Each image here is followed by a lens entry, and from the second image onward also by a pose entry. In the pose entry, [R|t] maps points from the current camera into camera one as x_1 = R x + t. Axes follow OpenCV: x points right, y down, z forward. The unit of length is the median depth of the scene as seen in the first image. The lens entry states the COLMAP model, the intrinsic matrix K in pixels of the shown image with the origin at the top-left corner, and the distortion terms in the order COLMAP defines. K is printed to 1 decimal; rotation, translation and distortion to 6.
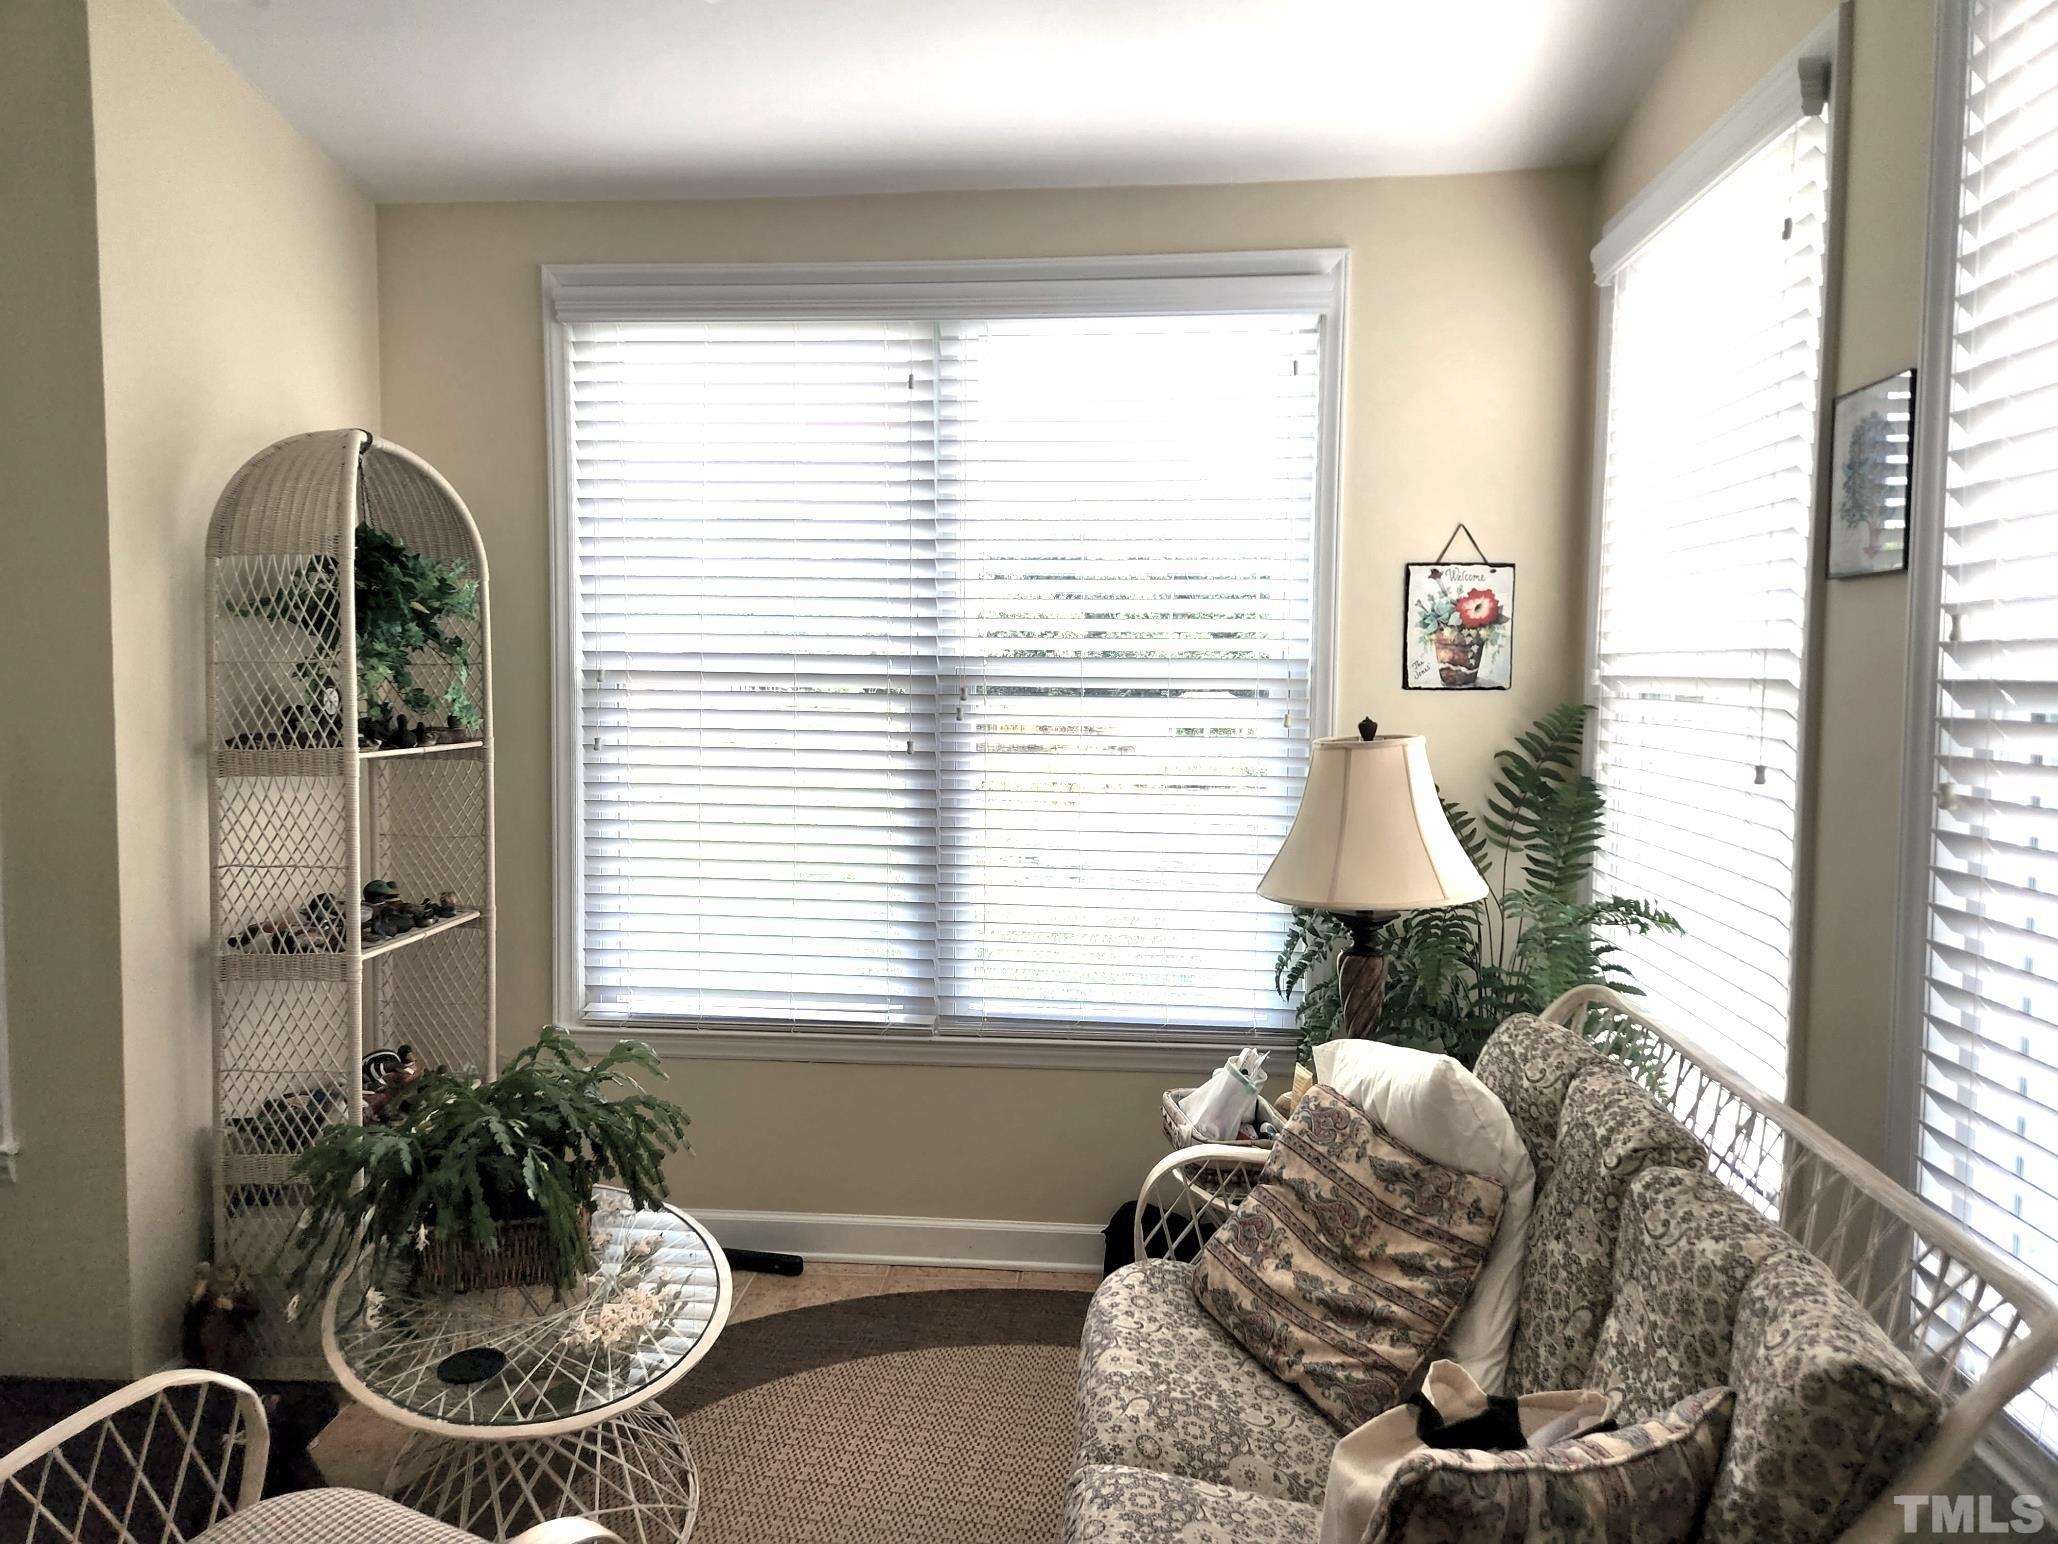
lens RADIAL K [[1425.9, 0, 1005.9], [0, 1425.9, 730.8], [0, 0, 1]] dist [0.085916, -0.077135]
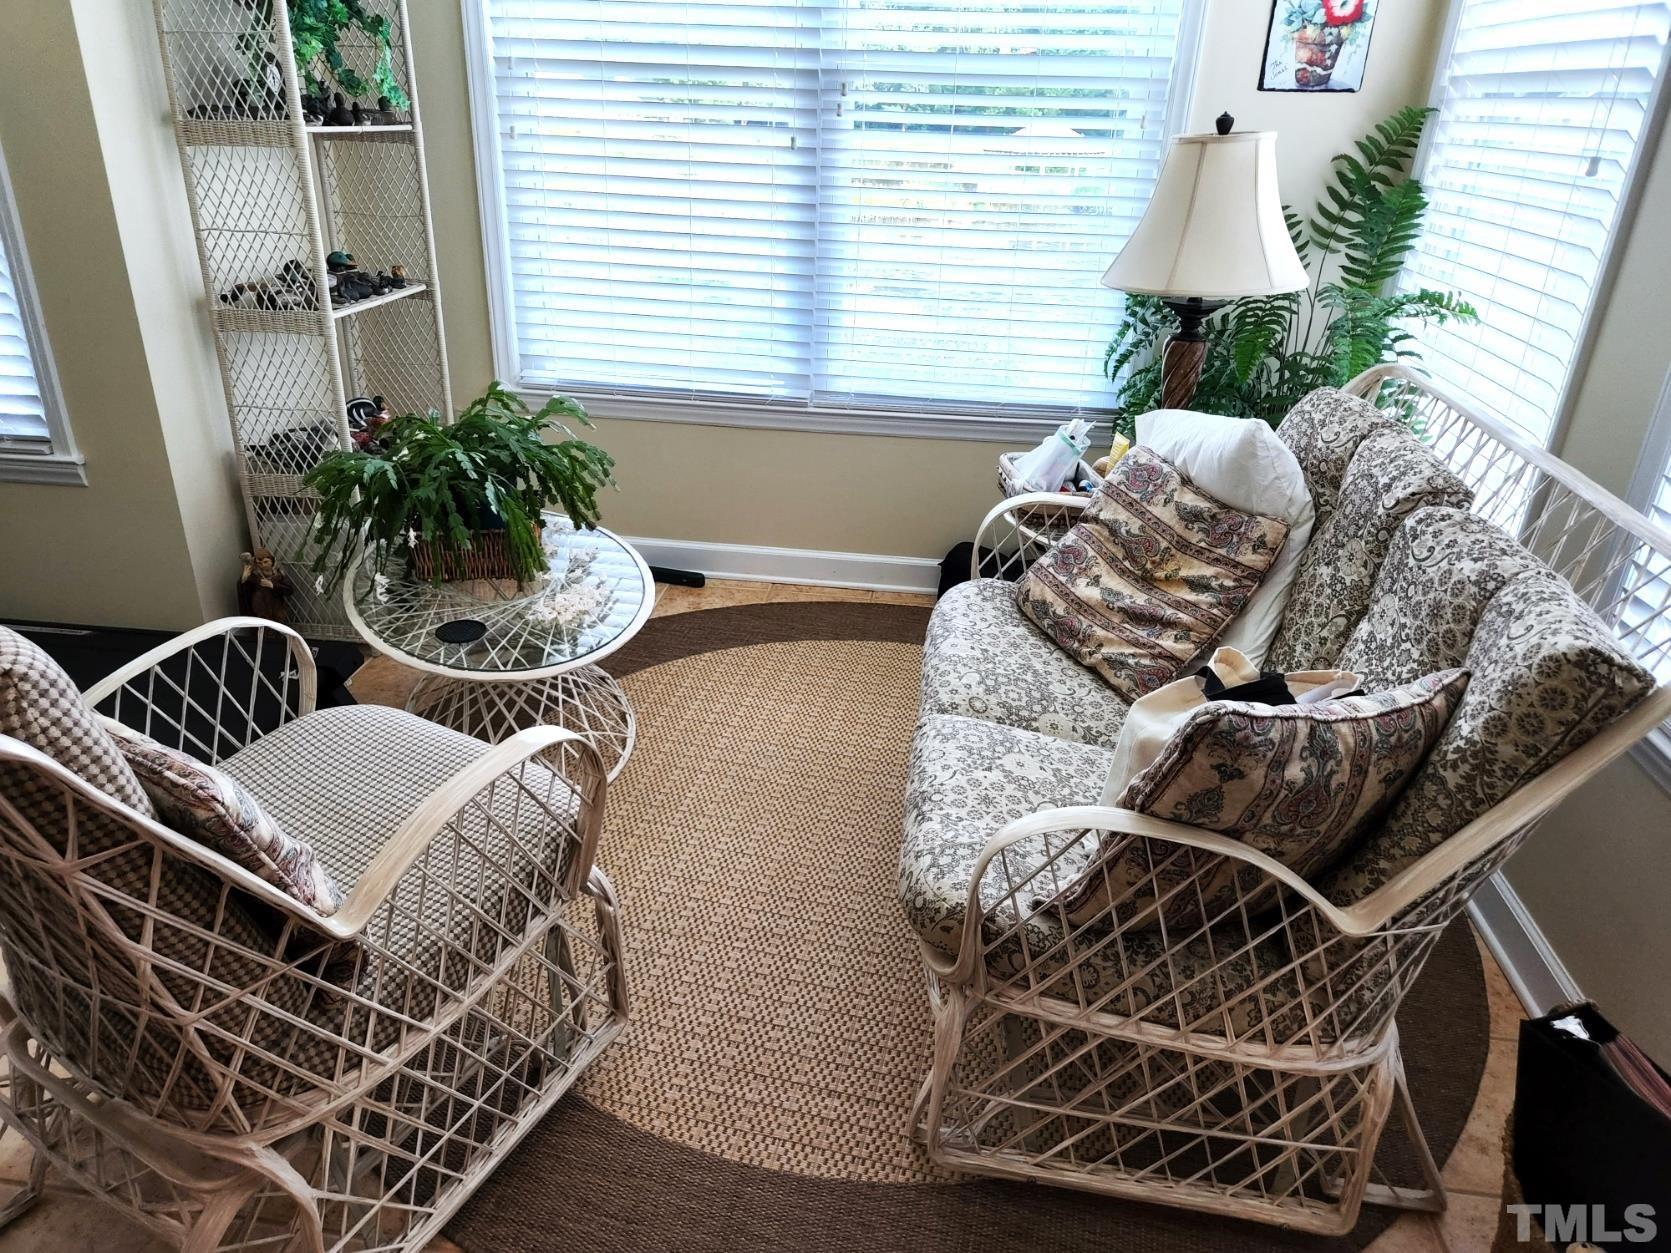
lens RADIAL K [[1162.4, 0, 807.1], [0, 1162.4, 624.7], [0, 0, 1]] dist [0.077033, -0.063970]
pose [[0.998807, 0.036756, -0.032152, -0.017129], [-0.022444, 0.930252, 0.366235, 0.029760], [0.043371, -0.365076, 0.929967, 0.026256]]
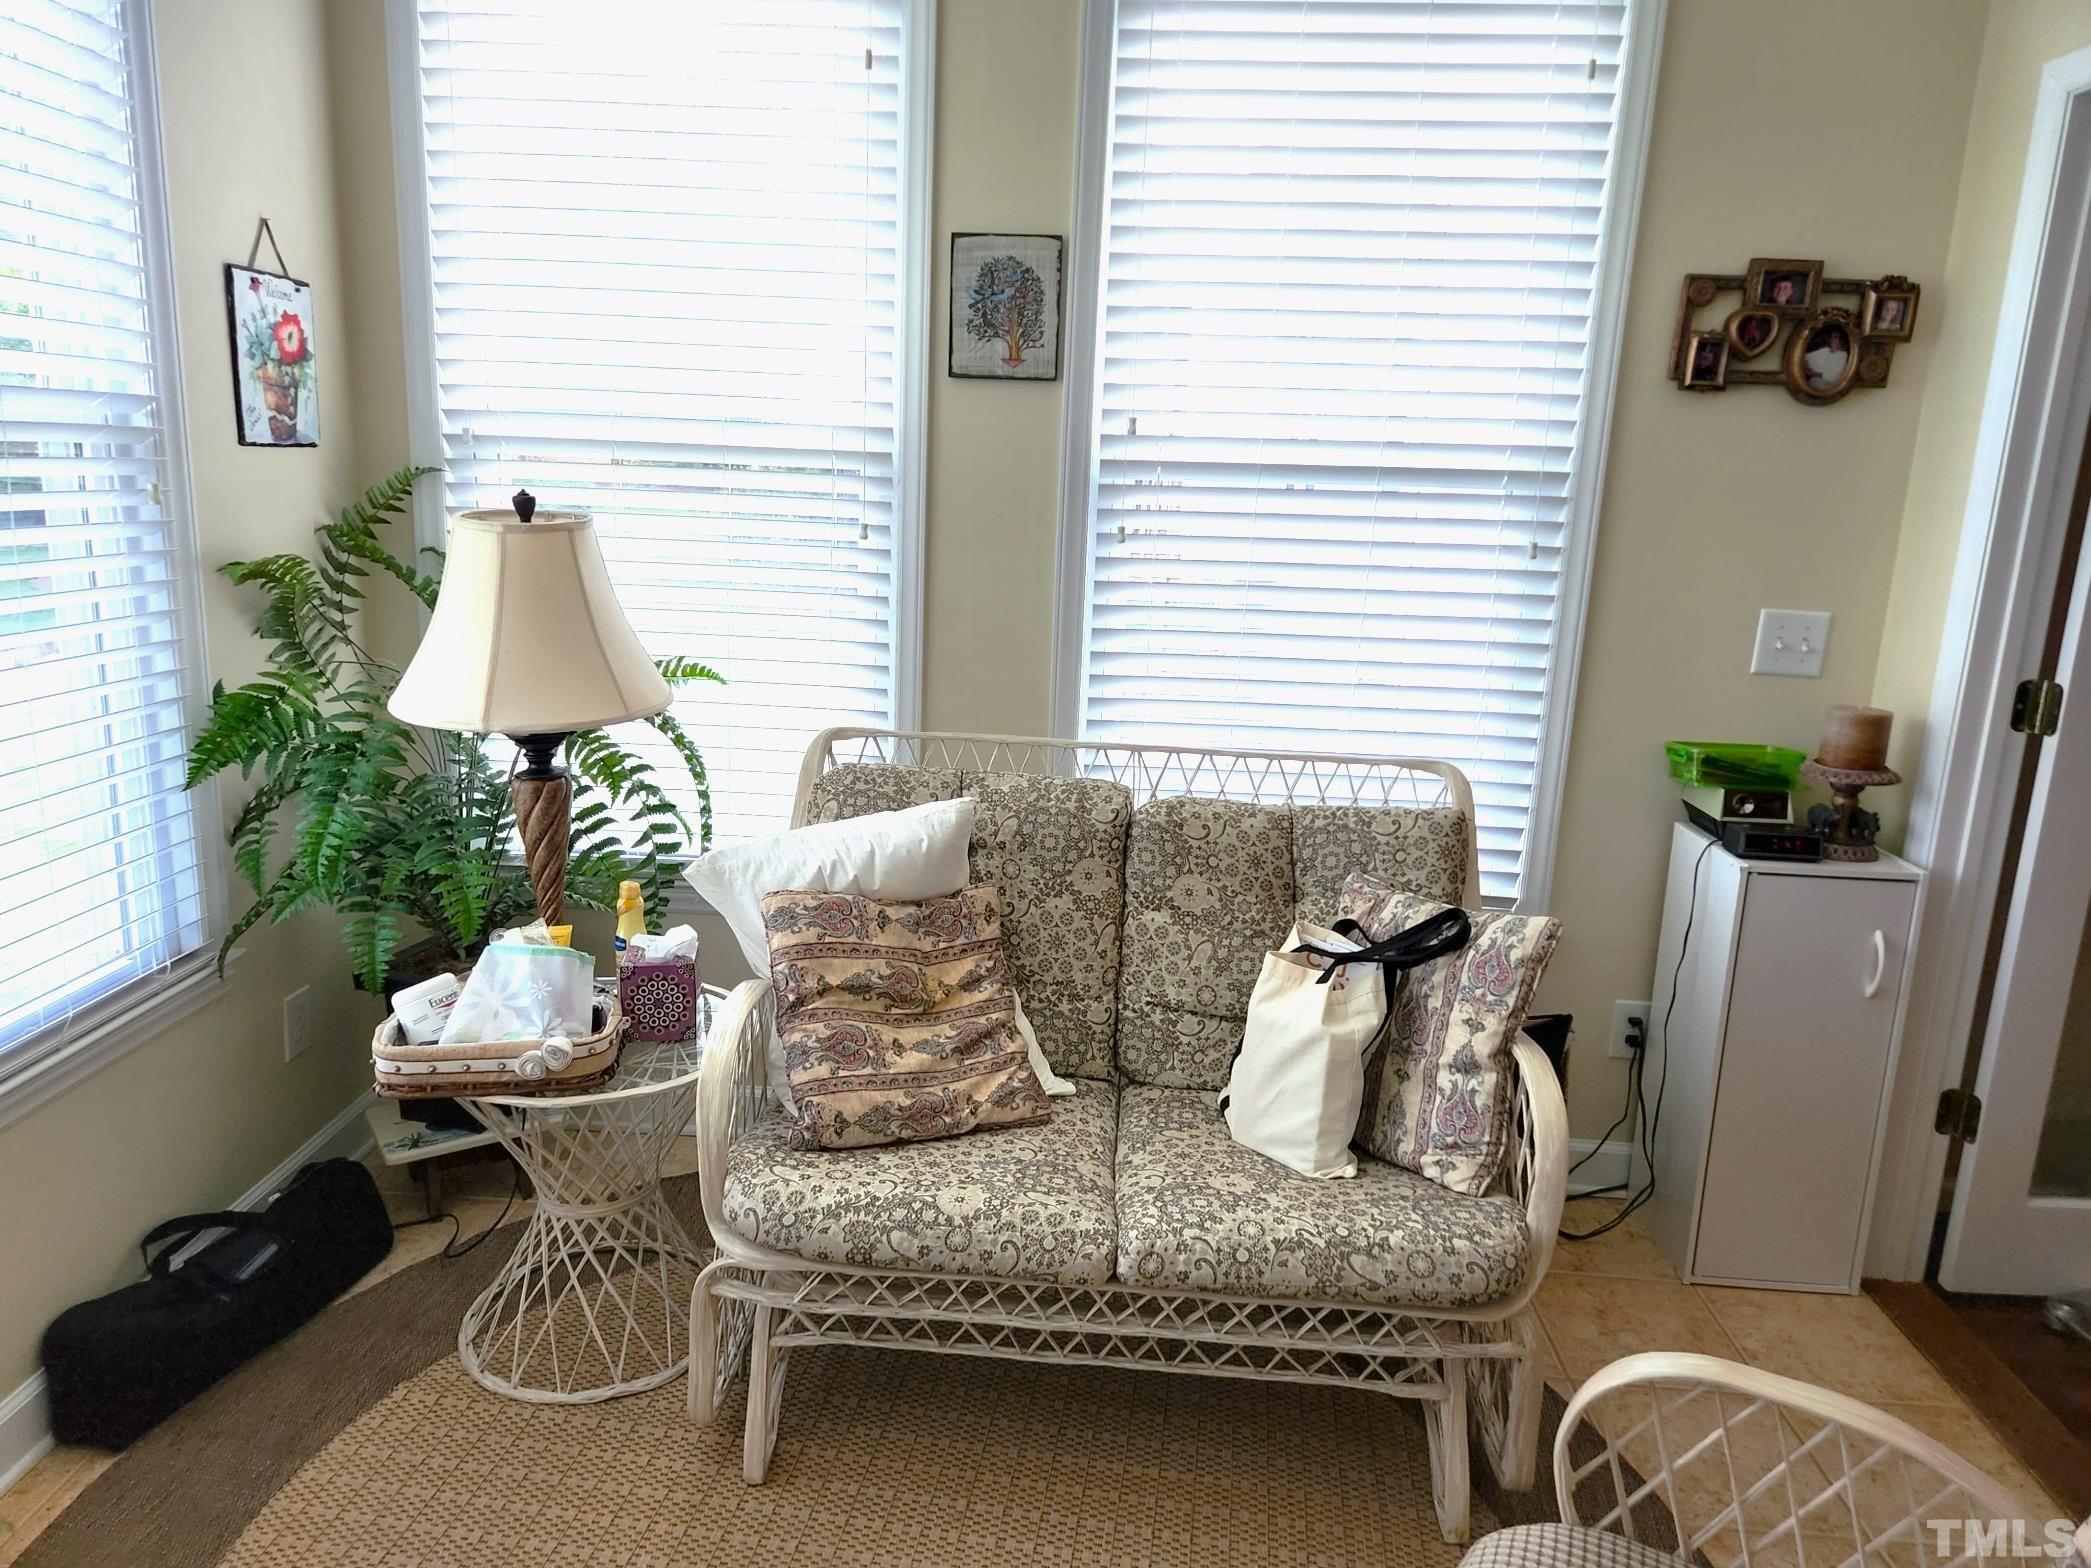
lens RADIAL K [[1391.7, 0, 1039.9], [0, 1391.7, 750.6], [0, 0, 1]] dist [0.056439, -0.001179]
pose [[-0.056447, -0.212712, 0.975483, -0.563092], [0.009850, 0.976875, 0.213586, -0.032022], [-0.998357, 0.021665, -0.053046, 0.744309]]
